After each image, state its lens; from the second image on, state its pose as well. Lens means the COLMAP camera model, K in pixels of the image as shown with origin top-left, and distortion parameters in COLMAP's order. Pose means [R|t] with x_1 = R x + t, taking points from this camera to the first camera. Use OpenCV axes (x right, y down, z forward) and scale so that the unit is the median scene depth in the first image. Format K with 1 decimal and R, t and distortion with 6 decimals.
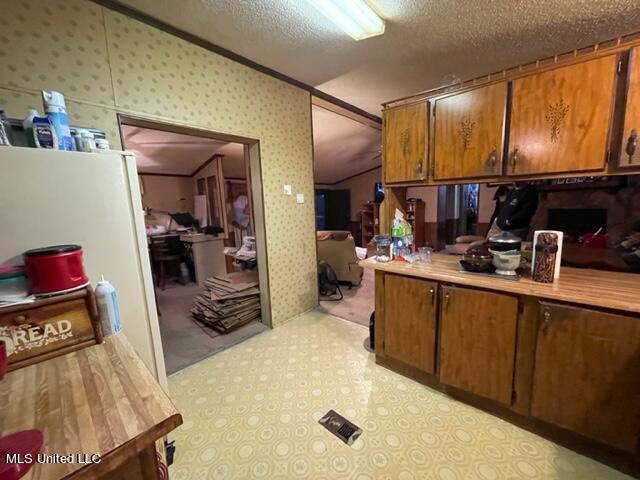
lens RADIAL K [[254.9, 0, 320.0], [0, 254.9, 240.0], [0, 0, 1]] dist [-0.001692, -0.000037]
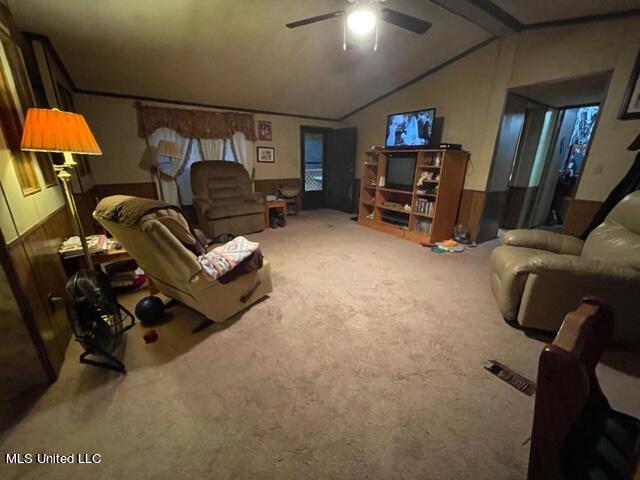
lens RADIAL K [[254.9, 0, 320.0], [0, 254.9, 240.0], [0, 0, 1]] dist [-0.001692, -0.000037]
pose [[0.970714, 0.119397, -0.208469, 0.244286], [-0.080766, 0.979437, 0.184878, -0.040283], [0.226256, -0.162626, 0.960396, 0.387813]]
